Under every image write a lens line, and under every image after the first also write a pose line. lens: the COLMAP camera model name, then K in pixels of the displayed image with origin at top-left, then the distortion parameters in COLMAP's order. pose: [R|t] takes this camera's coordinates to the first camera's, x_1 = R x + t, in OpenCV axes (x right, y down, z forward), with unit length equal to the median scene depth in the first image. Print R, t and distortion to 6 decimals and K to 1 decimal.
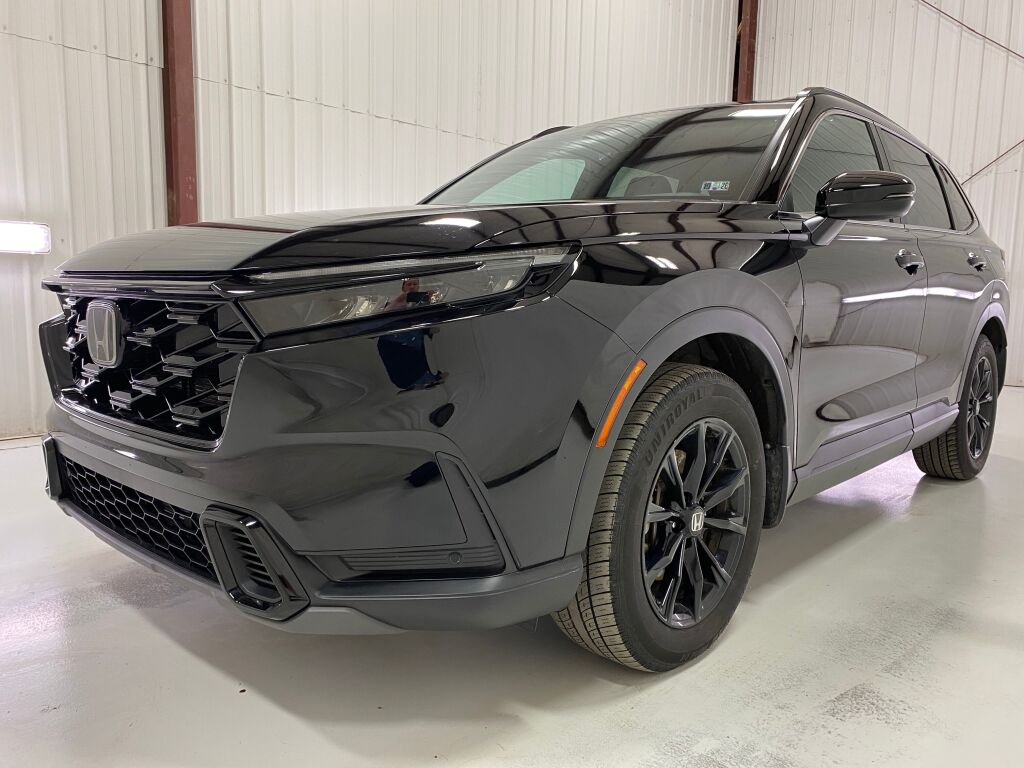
lens RADIAL K [[777.4, 0, 512.0], [0, 777.4, 384.0], [0, 0, 1]] dist [0.006299, 0.004250]
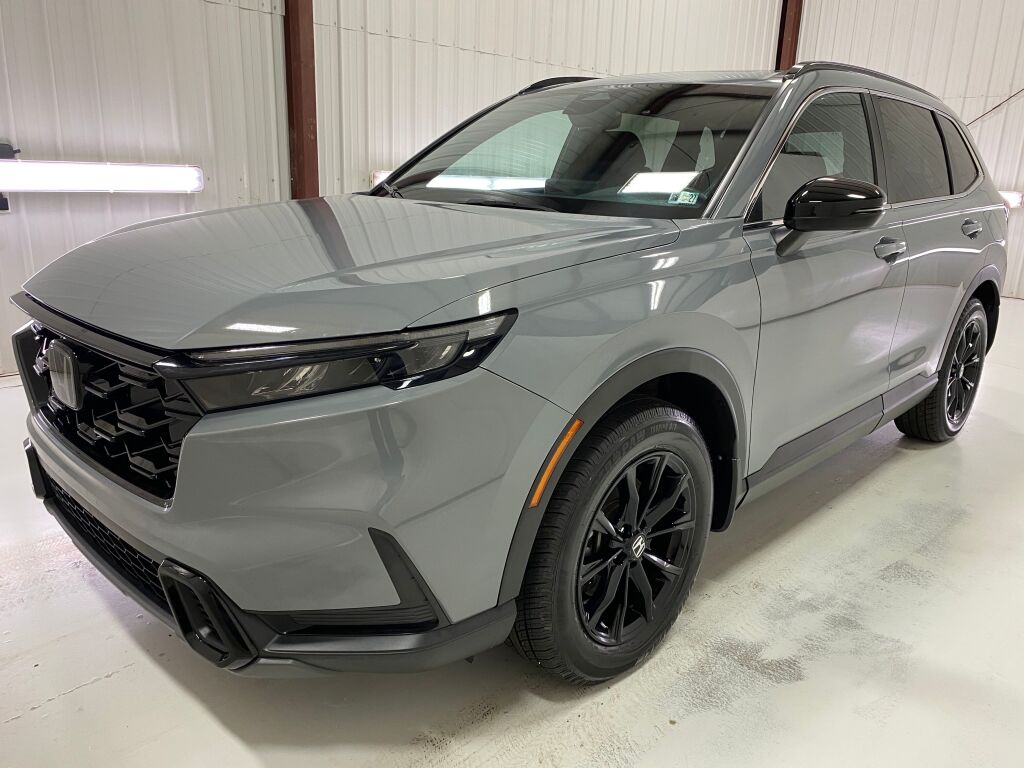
lens RADIAL K [[777.4, 0, 512.0], [0, 777.4, 384.0], [0, 0, 1]] dist [0.006299, 0.004250]
pose [[0.999640, 0.014484, -0.022601, 0.090683], [-0.010931, 0.988616, 0.150062, -0.205072], [0.024517, -0.149761, 0.988418, -0.014059]]
